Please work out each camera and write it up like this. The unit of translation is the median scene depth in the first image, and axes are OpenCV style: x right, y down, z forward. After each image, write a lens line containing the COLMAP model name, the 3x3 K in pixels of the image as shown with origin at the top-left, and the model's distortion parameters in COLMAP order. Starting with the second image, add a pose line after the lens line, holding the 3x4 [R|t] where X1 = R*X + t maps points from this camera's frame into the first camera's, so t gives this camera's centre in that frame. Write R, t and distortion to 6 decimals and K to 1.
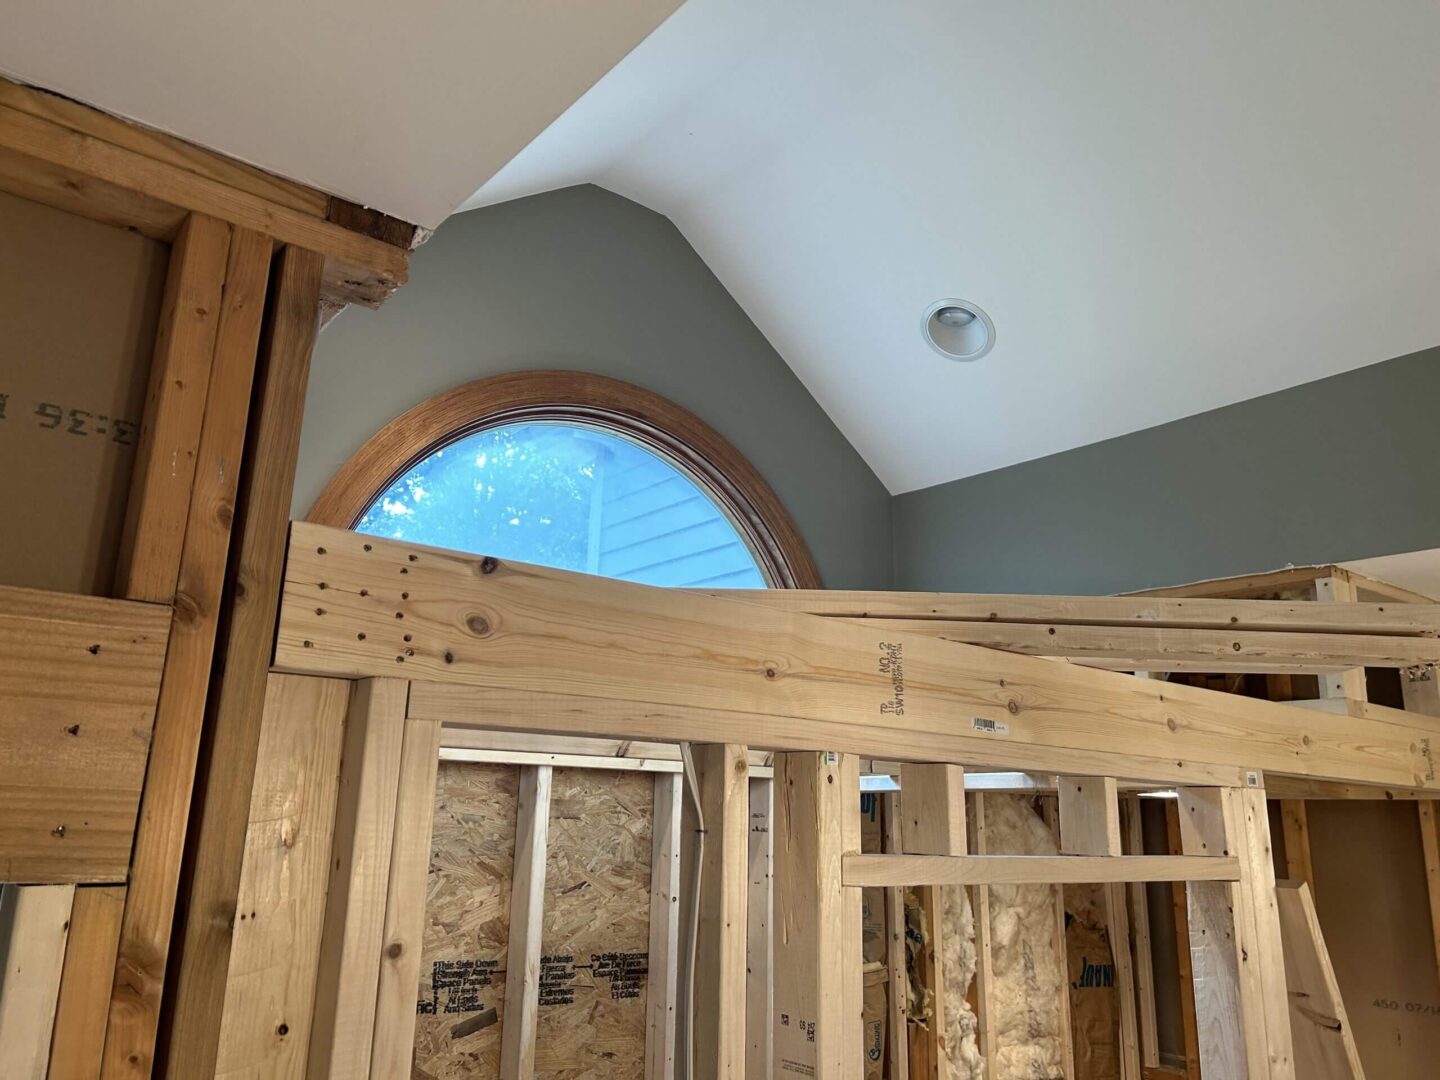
lens RADIAL K [[1076.6, 0, 715.2], [0, 1076.6, 538.7], [0, 0, 1]] dist [0.043197, -0.046140]
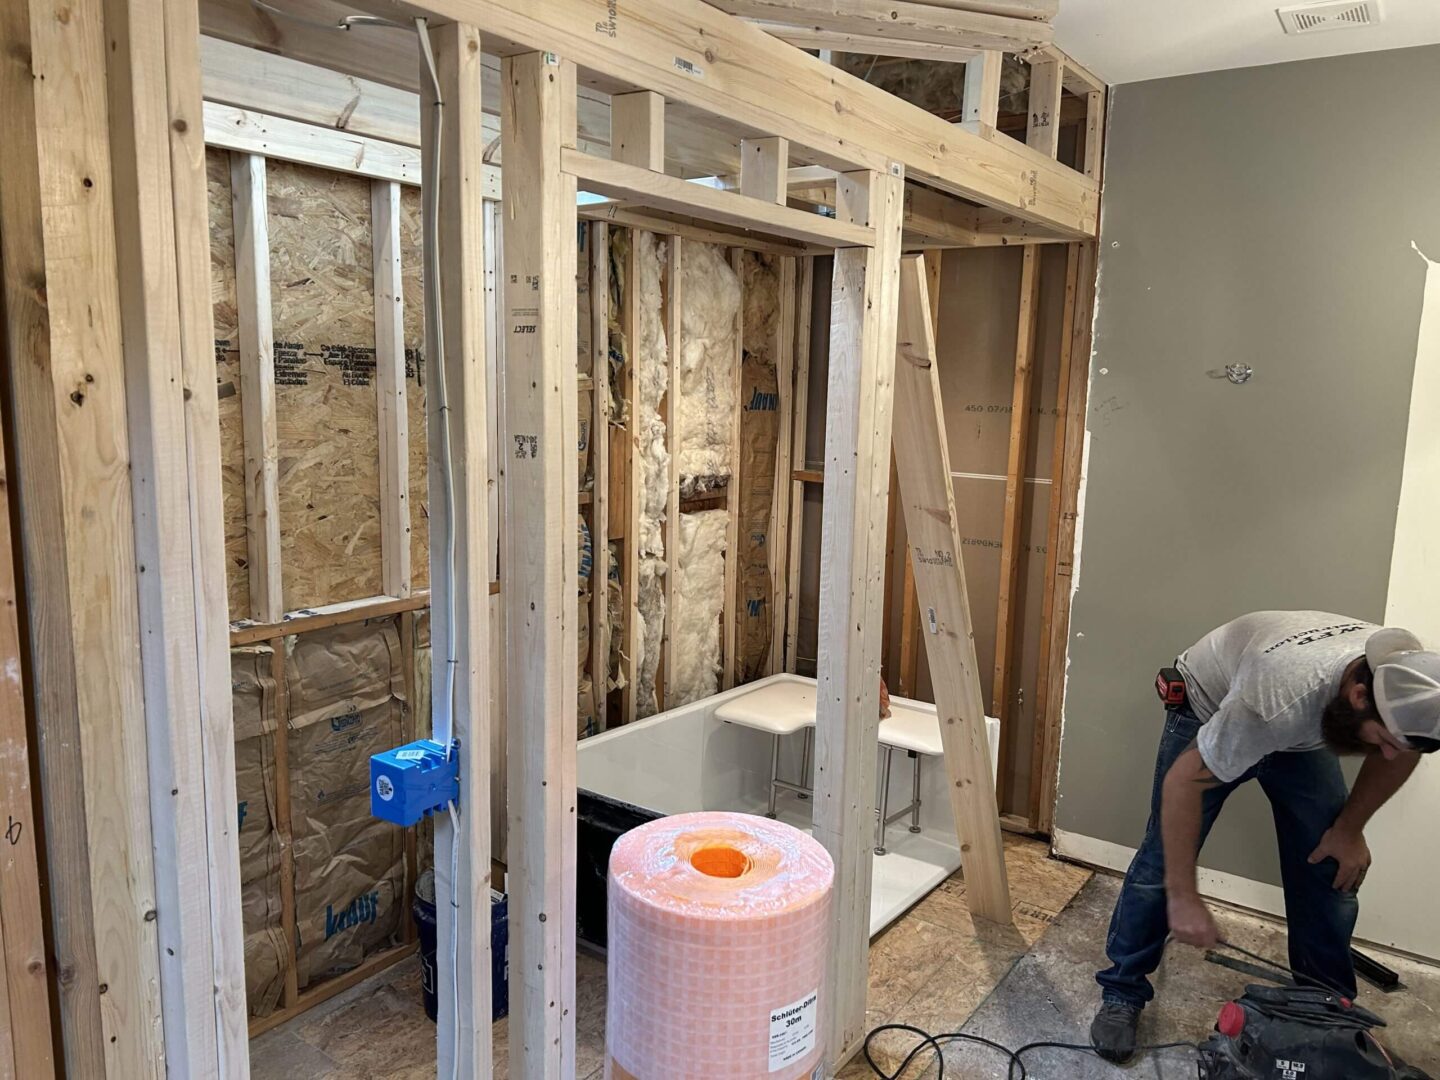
lens RADIAL K [[1076.6, 0, 727.0], [0, 1076.6, 544.9], [0, 0, 1]] dist [0.043197, -0.046140]
pose [[0.961909, -0.039853, 0.270451, -0.025044], [-0.072031, 0.917406, 0.391380, 0.115439], [-0.263711, -0.395953, 0.879590, -0.144344]]
